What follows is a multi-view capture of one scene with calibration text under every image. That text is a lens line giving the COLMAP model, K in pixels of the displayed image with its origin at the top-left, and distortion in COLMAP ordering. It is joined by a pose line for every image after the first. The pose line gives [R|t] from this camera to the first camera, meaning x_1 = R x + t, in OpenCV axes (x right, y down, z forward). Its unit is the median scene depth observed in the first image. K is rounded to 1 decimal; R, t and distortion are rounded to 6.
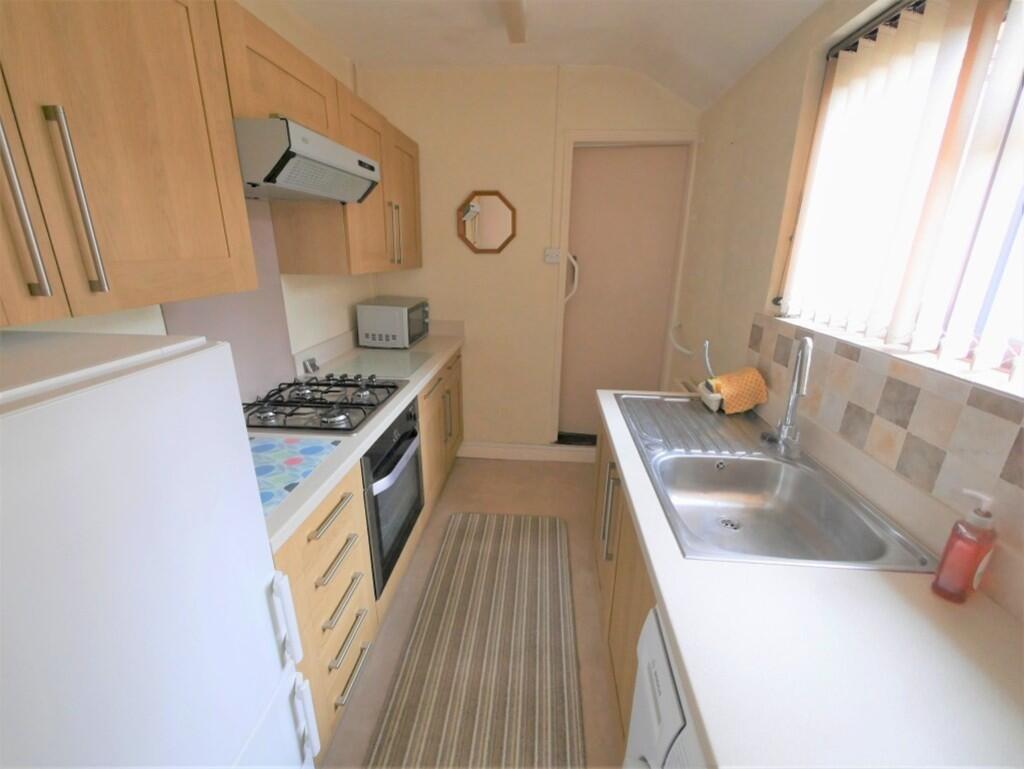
lens RADIAL K [[424.2, 0, 509.1], [0, 424.2, 382.2], [0, 0, 1]] dist [-0.008537, 0.001432]
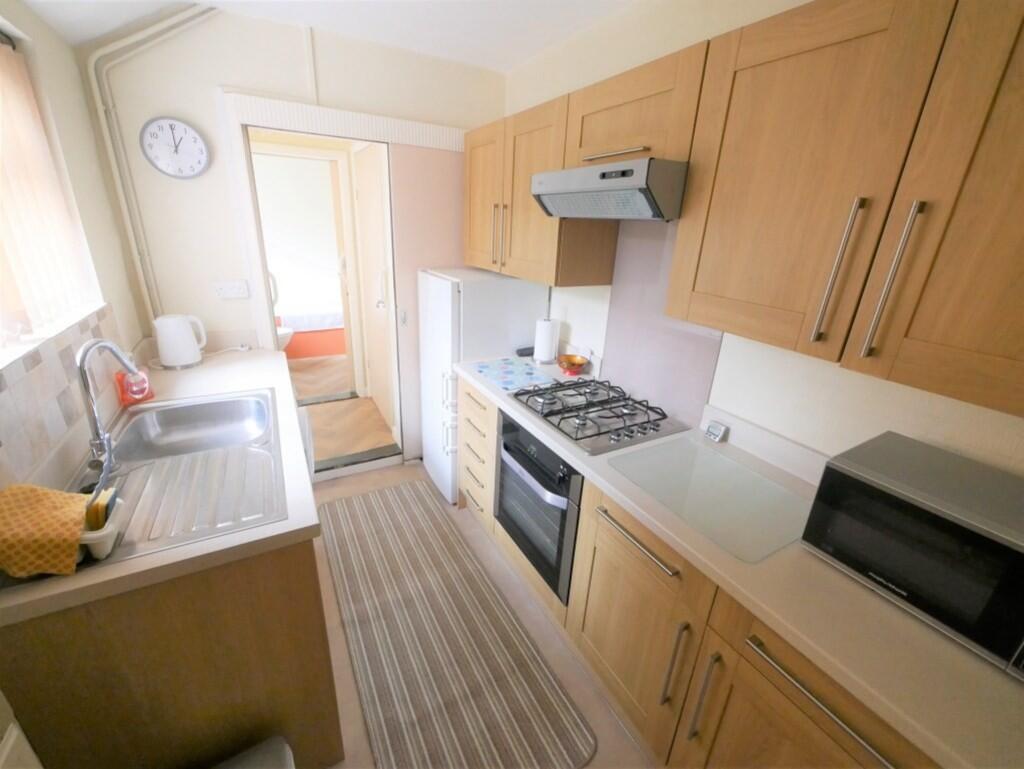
lens RADIAL K [[424.2, 0, 509.4], [0, 424.2, 381.5], [0, 0, 1]] dist [-0.008537, 0.001432]
pose [[-0.826856, 0.146323, -0.543045, 0.295602], [-0.223584, 0.800463, 0.556120, -0.543188], [0.516061, 0.581248, -0.629152, 1.482109]]
